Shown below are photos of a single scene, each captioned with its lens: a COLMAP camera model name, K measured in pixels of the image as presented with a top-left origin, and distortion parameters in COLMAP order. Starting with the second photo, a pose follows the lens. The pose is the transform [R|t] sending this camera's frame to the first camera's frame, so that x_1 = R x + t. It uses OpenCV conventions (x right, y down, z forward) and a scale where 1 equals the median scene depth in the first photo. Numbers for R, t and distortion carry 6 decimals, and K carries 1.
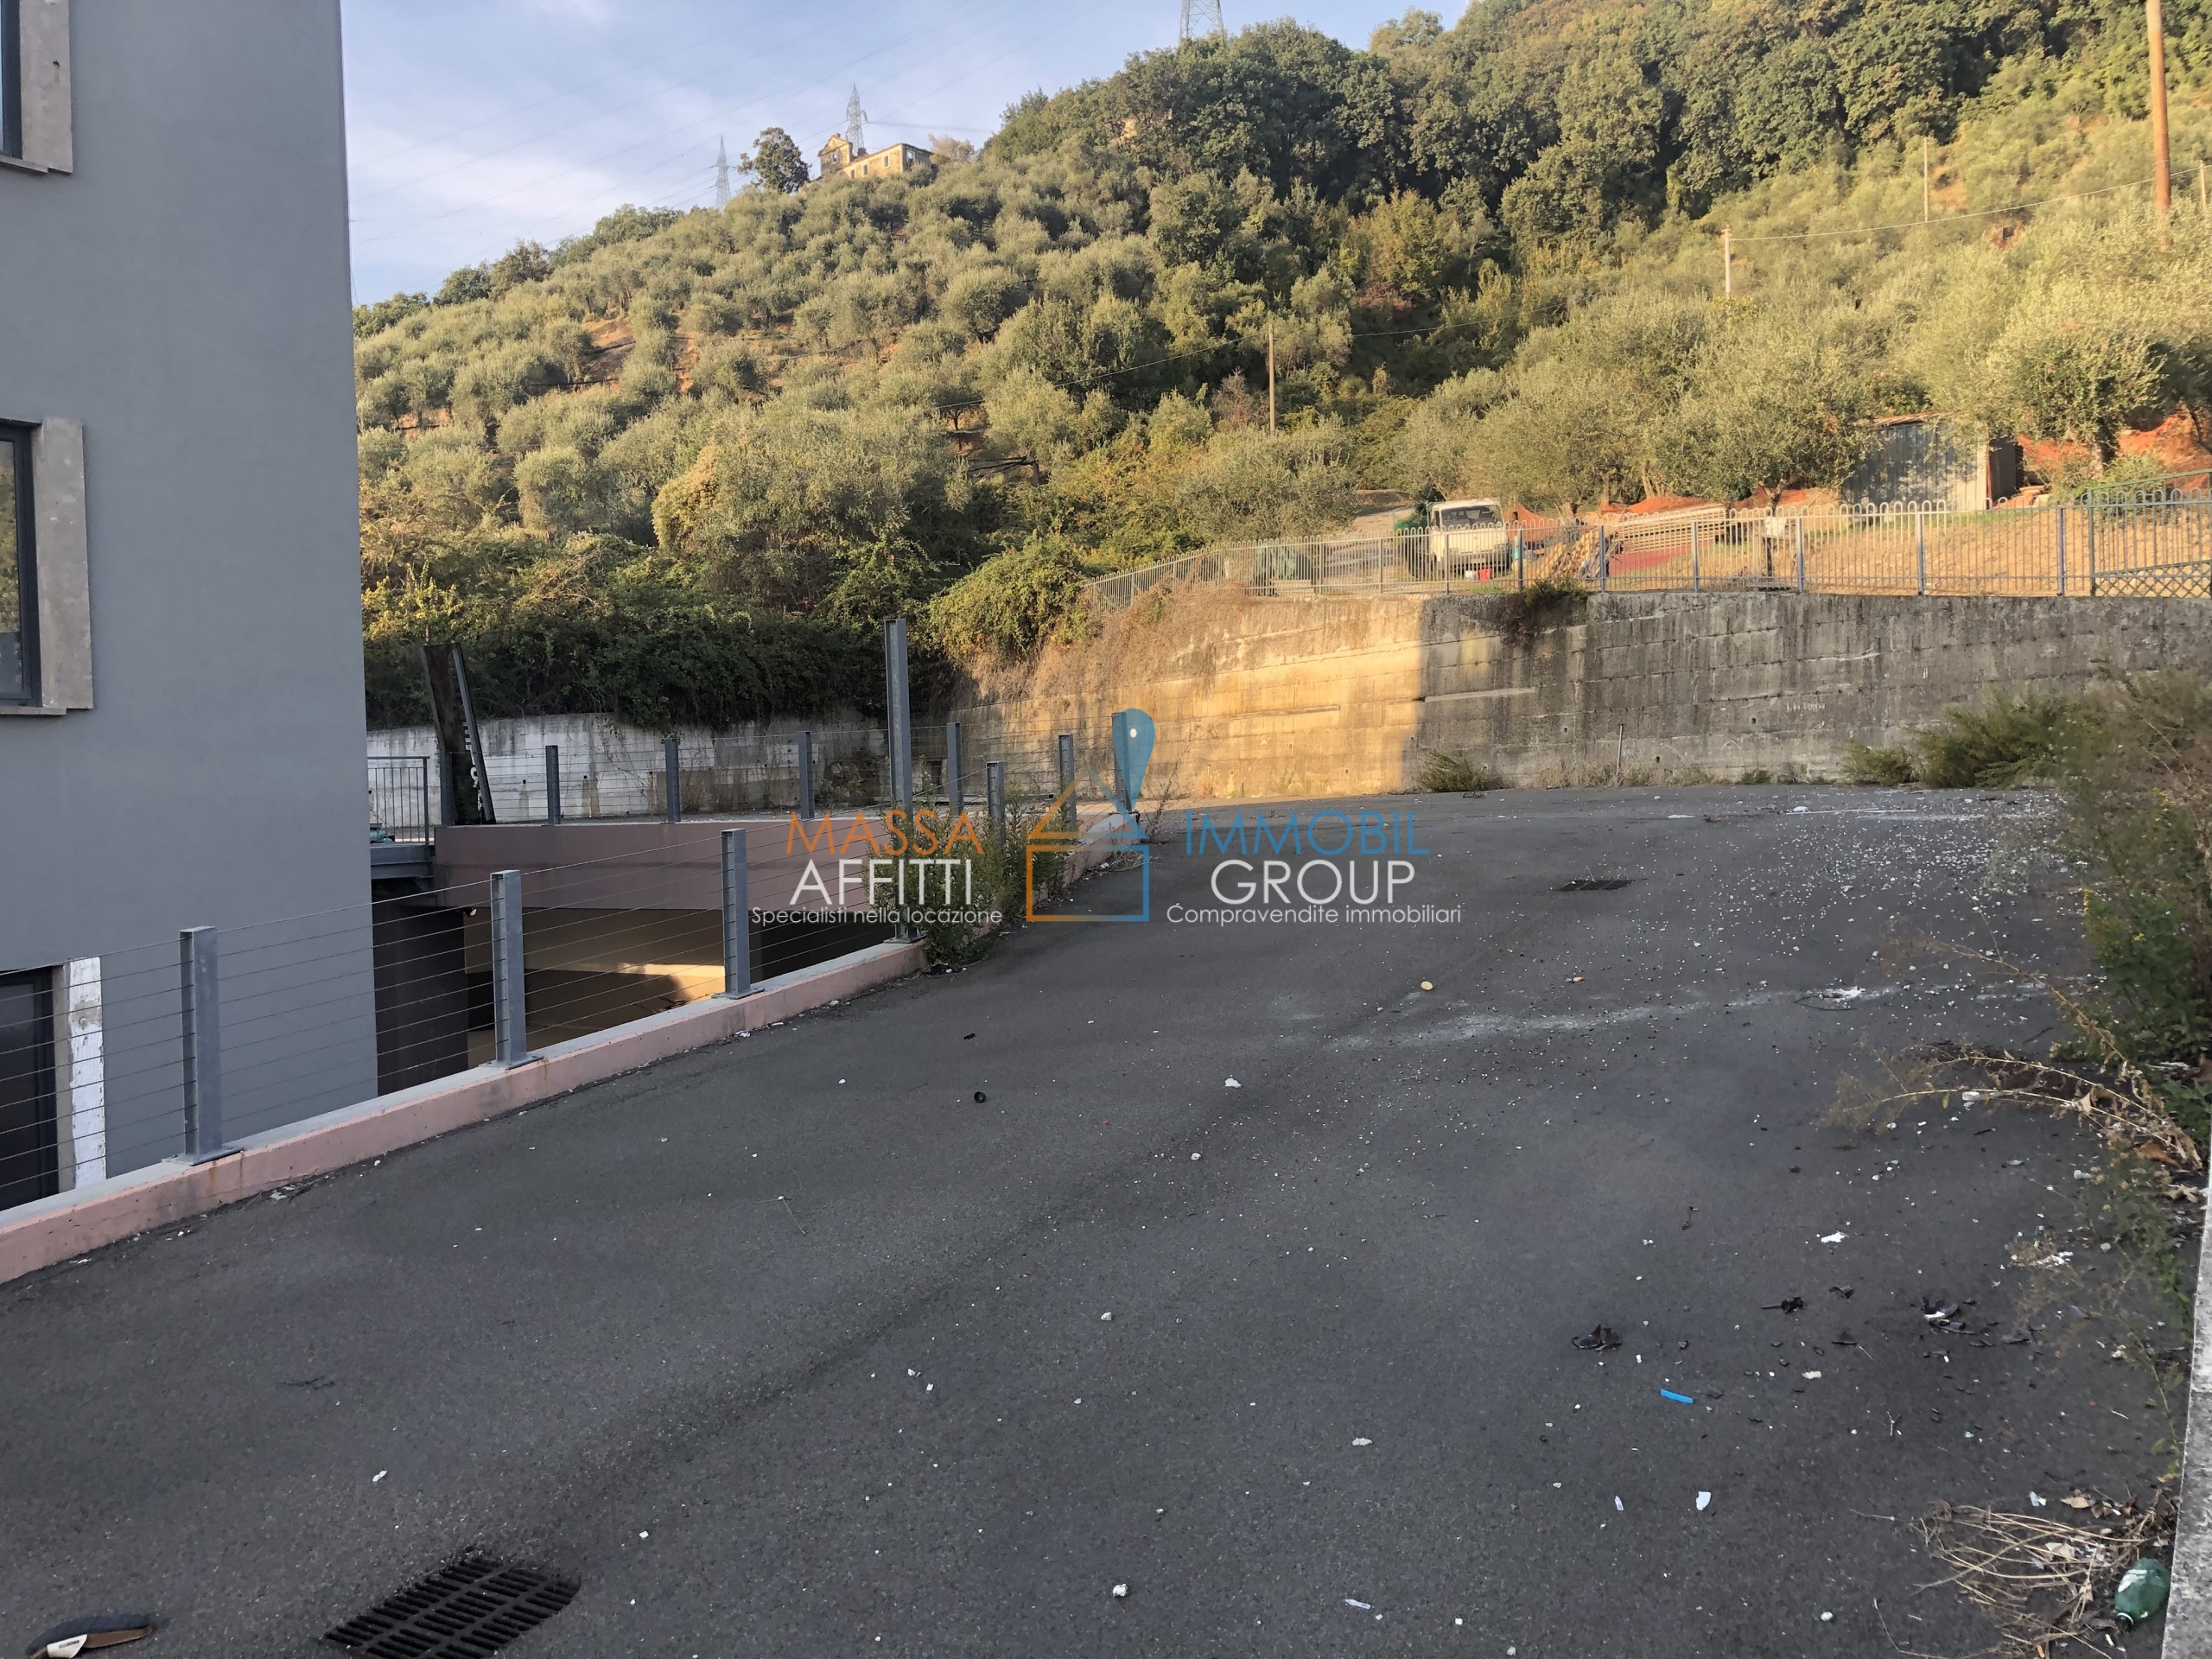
lens RADIAL K [[1799.5, 0, 1064.2], [0, 1799.5, 807.1], [0, 0, 1]] dist [0.002657, 0.014896]
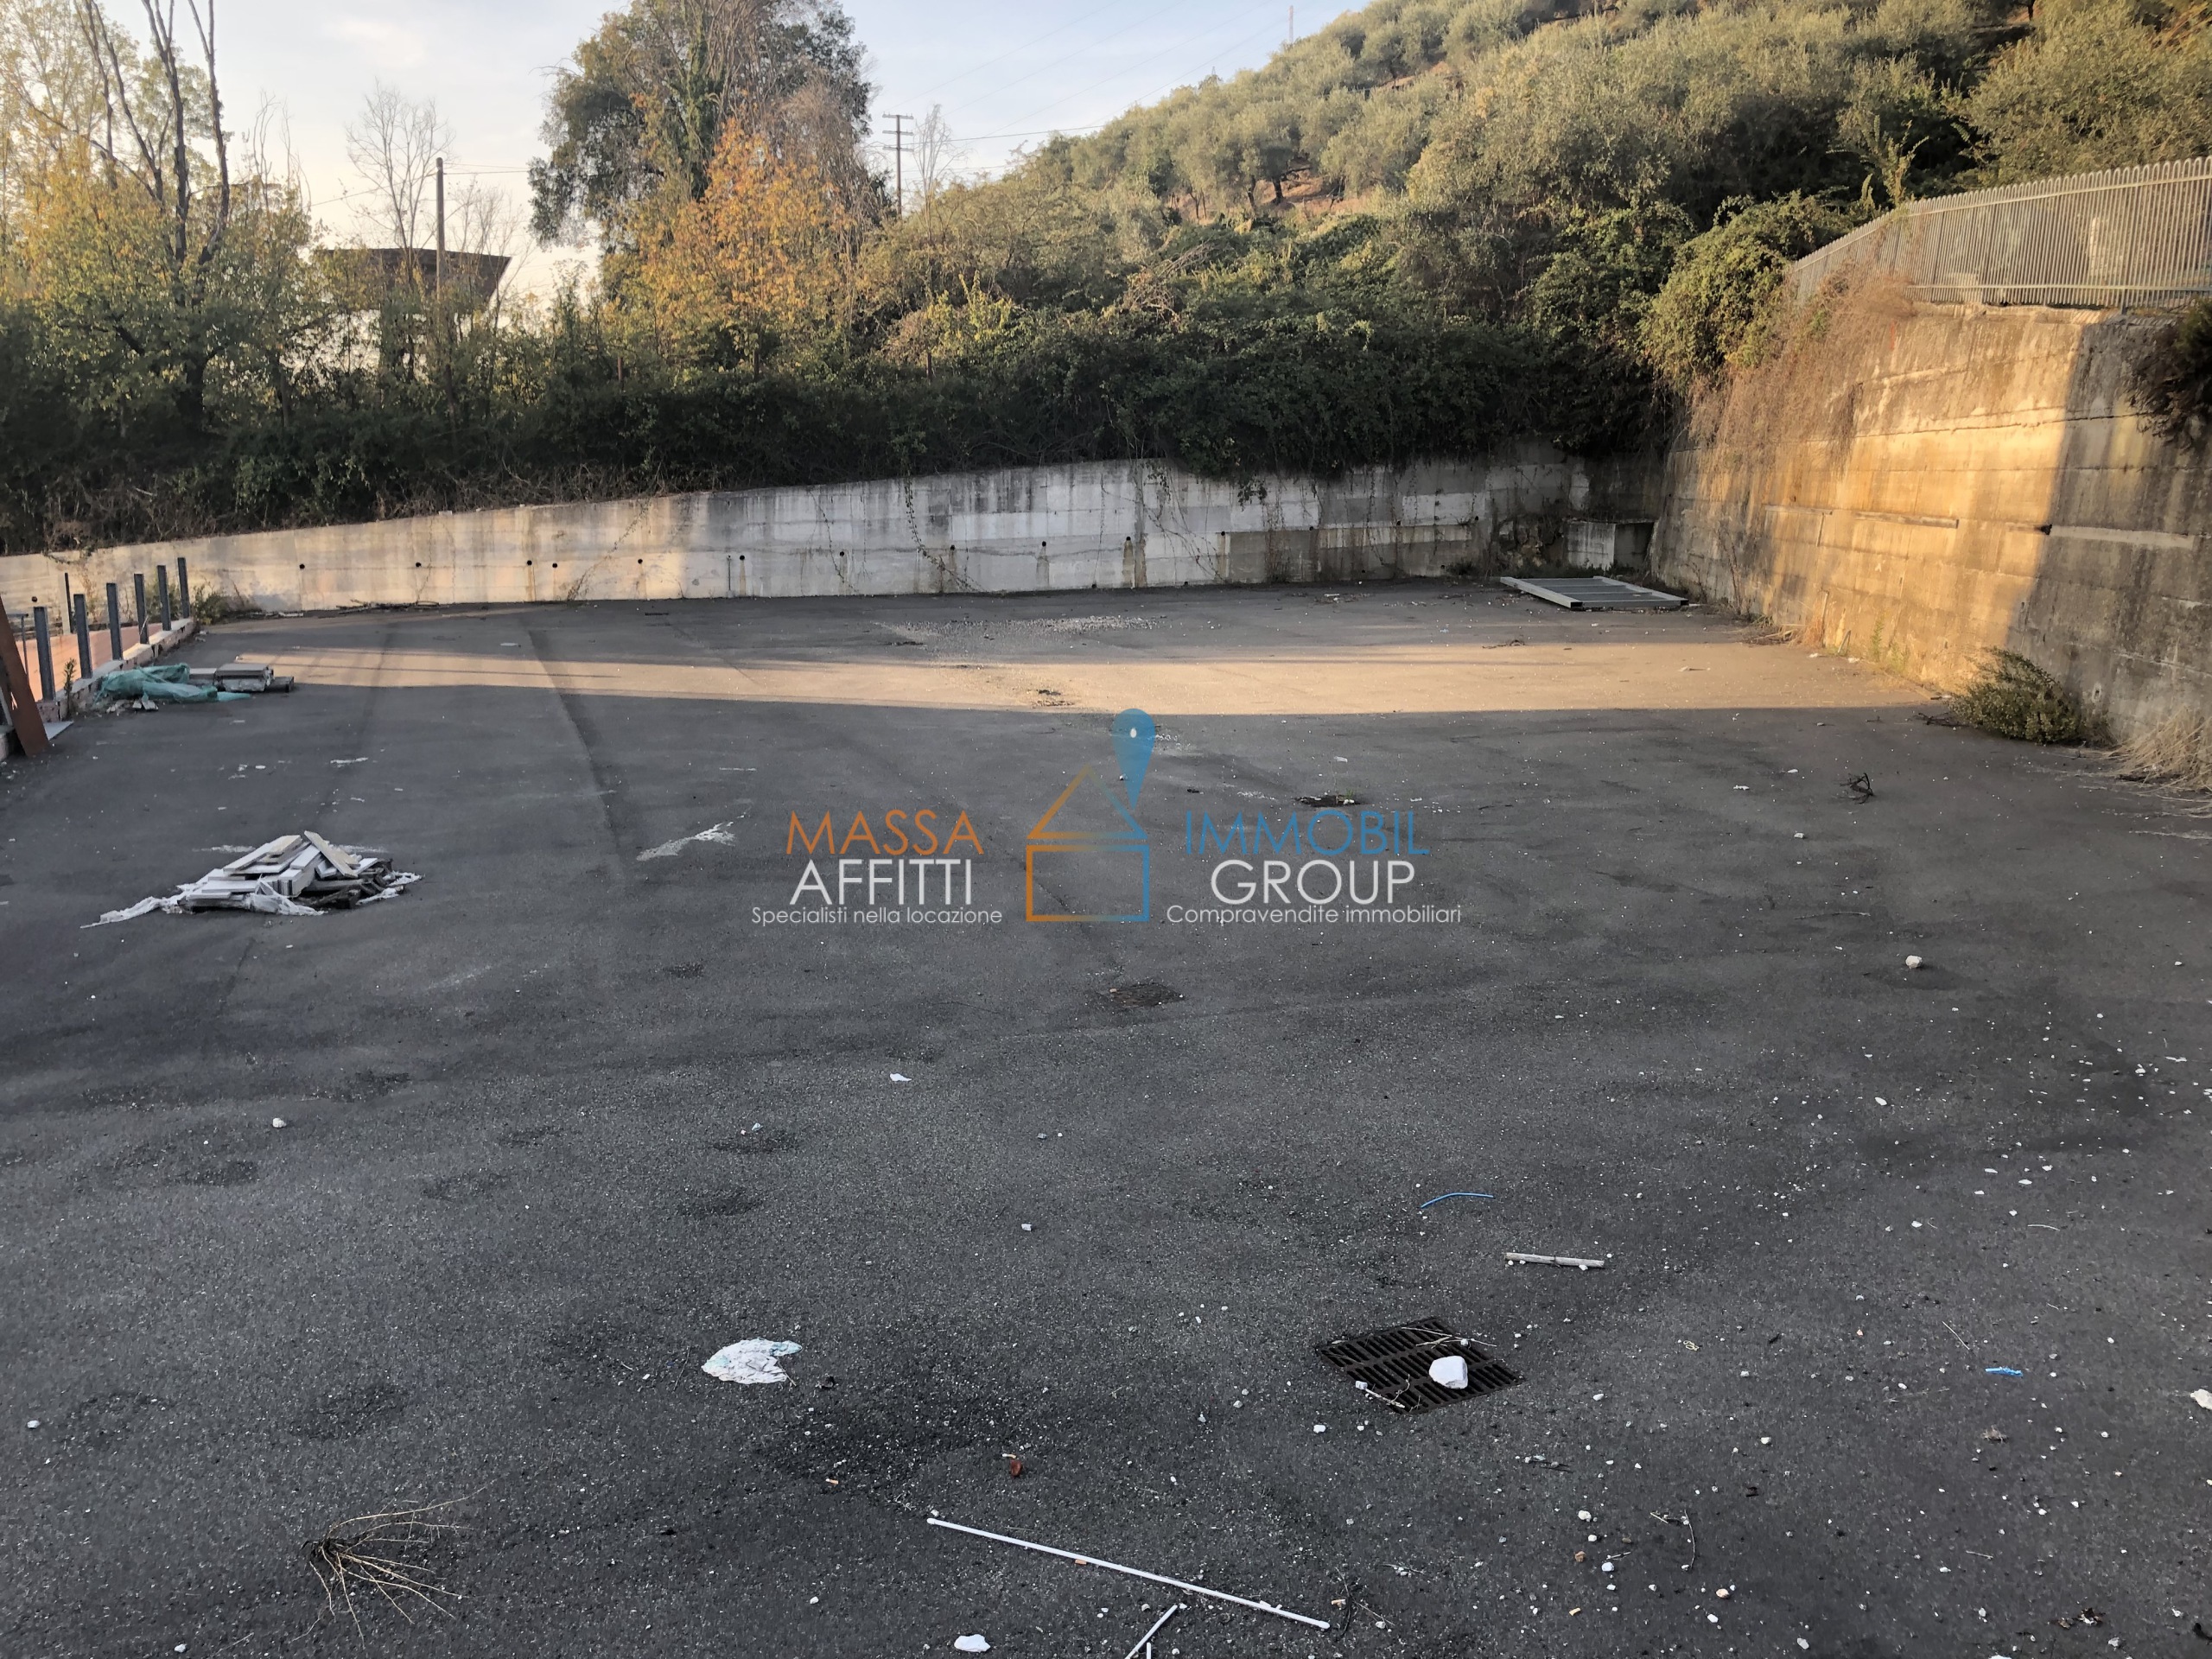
lens RADIAL K [[1817.7, 0, 1099.2], [0, 1817.7, 821.7], [0, 0, 1]] dist [0.008640, 0.006822]
pose [[0.826627, 0.133056, -0.546794, 0.057267], [-0.029383, 0.980526, 0.194179, -0.015066], [0.561982, -0.144447, 0.814439, 0.089687]]
